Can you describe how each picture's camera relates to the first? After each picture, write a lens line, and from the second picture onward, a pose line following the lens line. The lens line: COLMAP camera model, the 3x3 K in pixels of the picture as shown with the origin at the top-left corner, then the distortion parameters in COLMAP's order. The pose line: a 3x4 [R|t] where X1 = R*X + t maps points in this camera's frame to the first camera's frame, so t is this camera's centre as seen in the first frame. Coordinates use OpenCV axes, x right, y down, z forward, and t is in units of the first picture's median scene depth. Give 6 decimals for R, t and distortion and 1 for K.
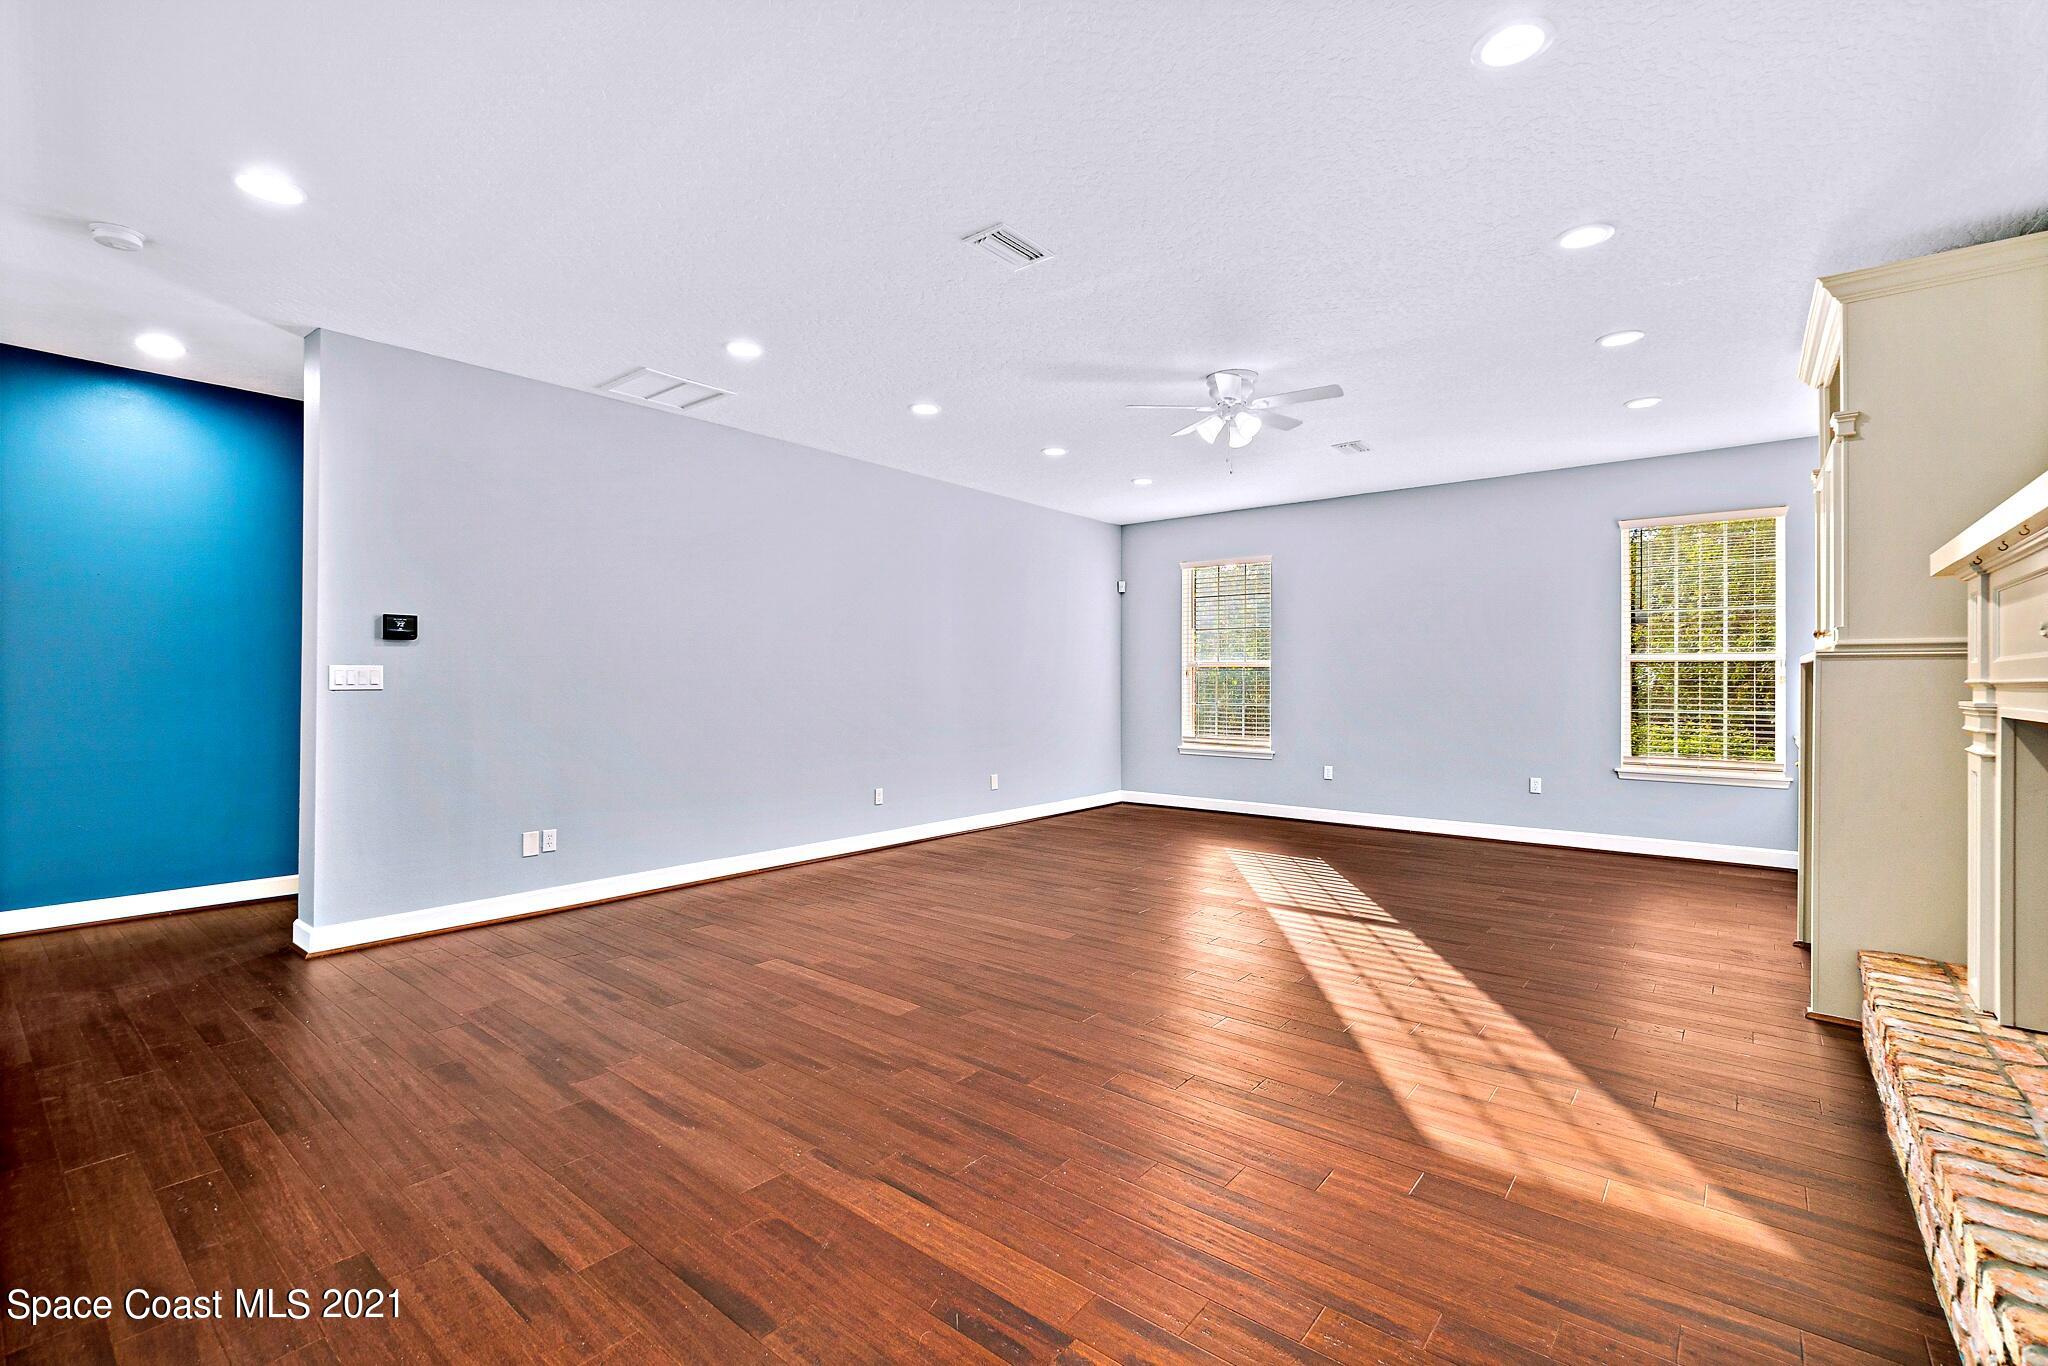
lens RADIAL K [[887.5, 0, 1030.1], [0, 887.5, 681.0], [0, 0, 1]] dist [0.002150, 0.001766]
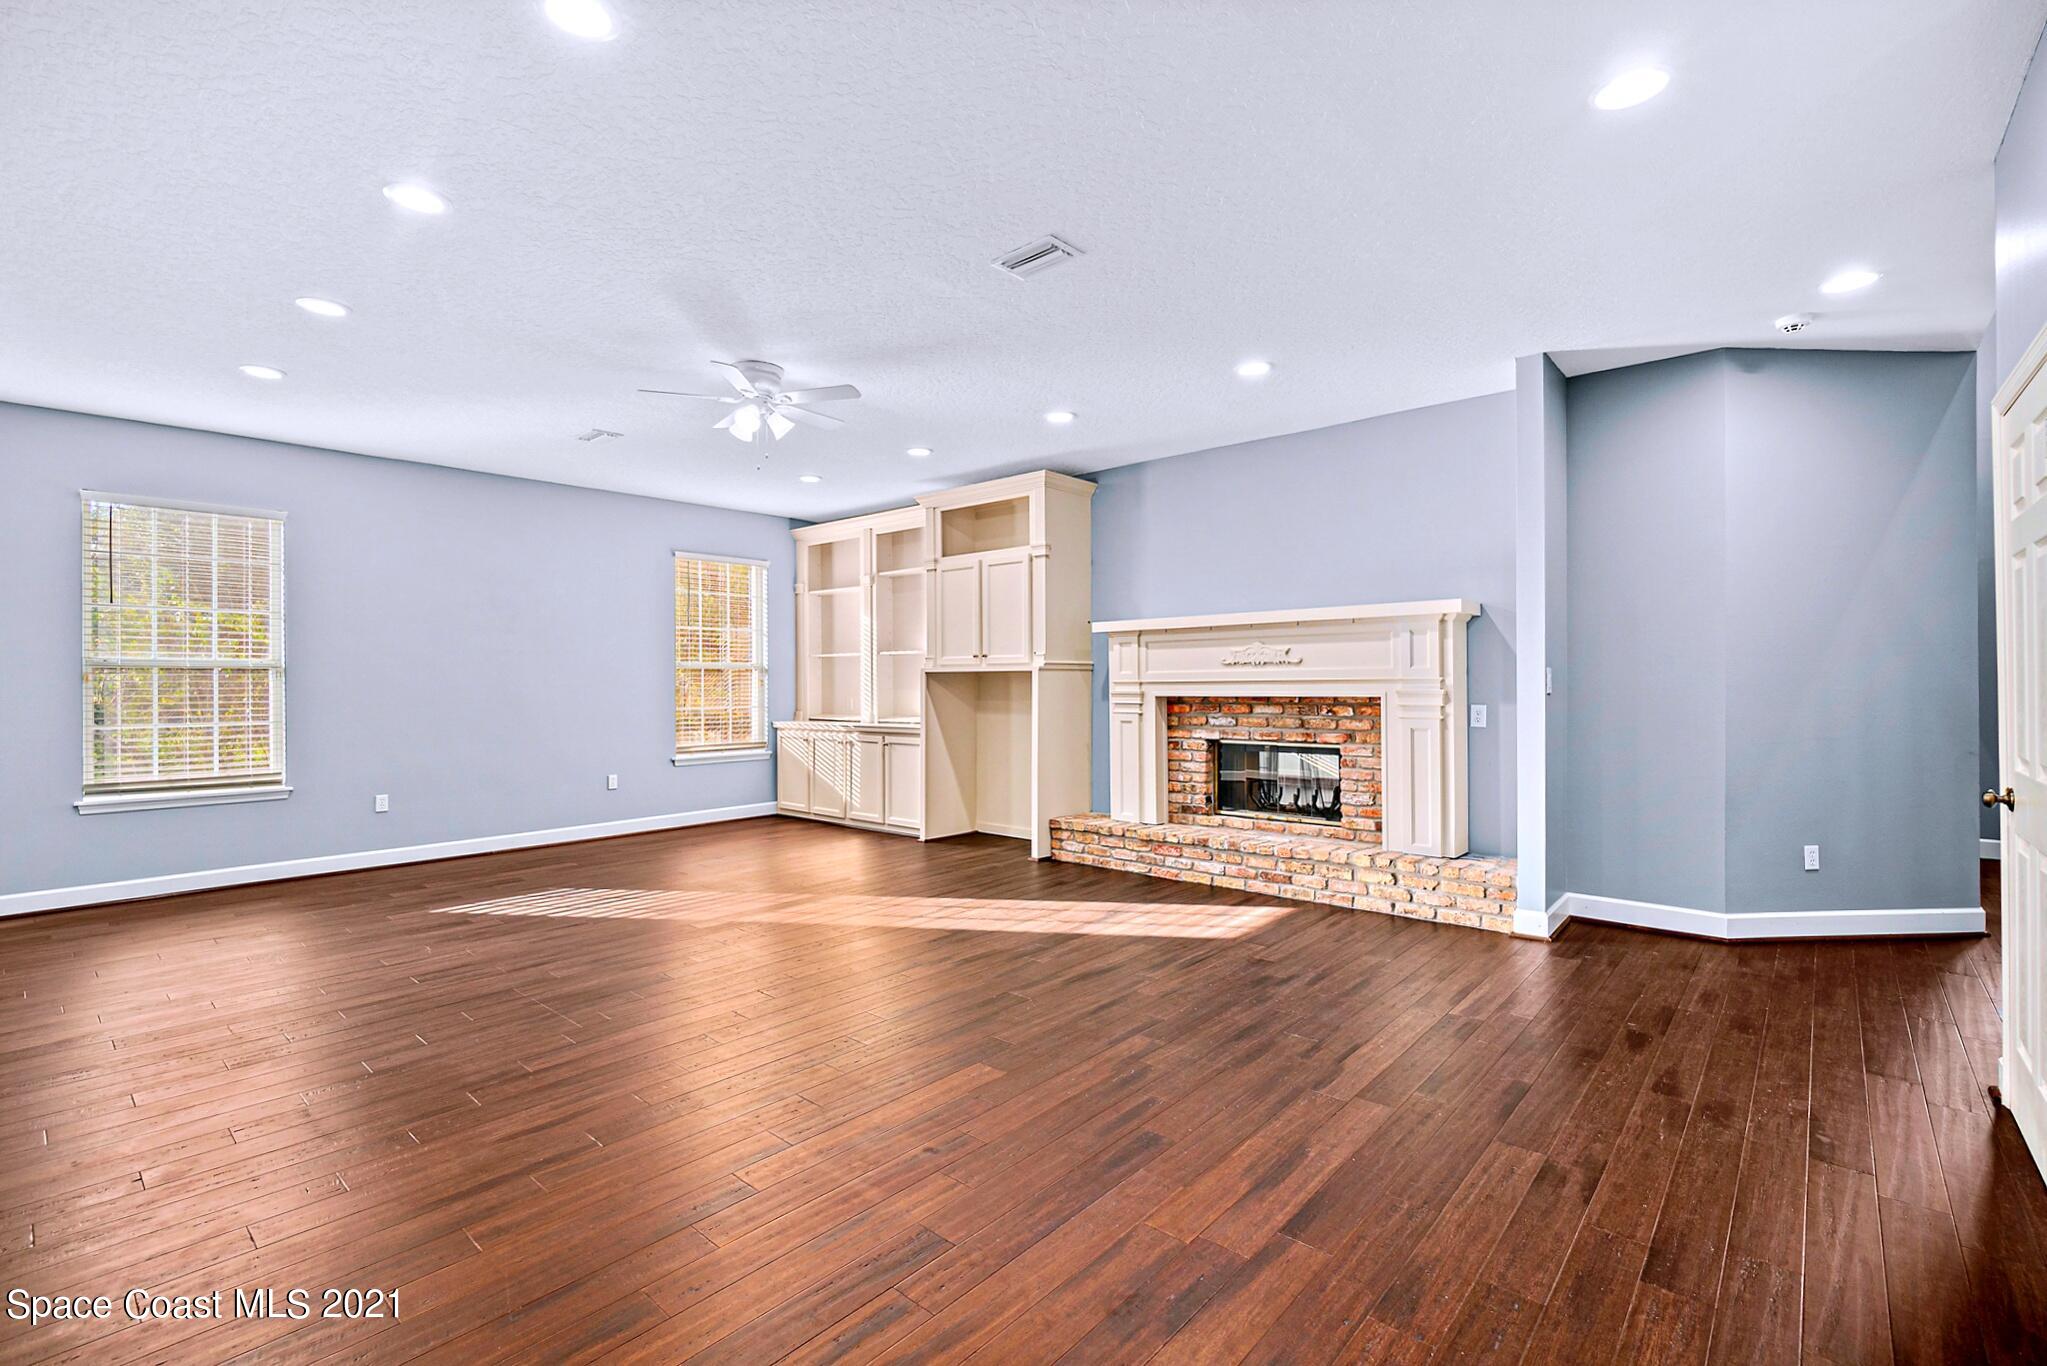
lens RADIAL K [[887.1, 0, 1030.2], [0, 887.1, 680.8], [0, 0, 1]] dist [0.002150, 0.001766]
pose [[0.051318, -0.000239, 0.998682, -1.177689], [0.005181, 0.999987, -0.000027, -0.003988], [-0.998669, 0.005175, 0.051319, 1.087314]]
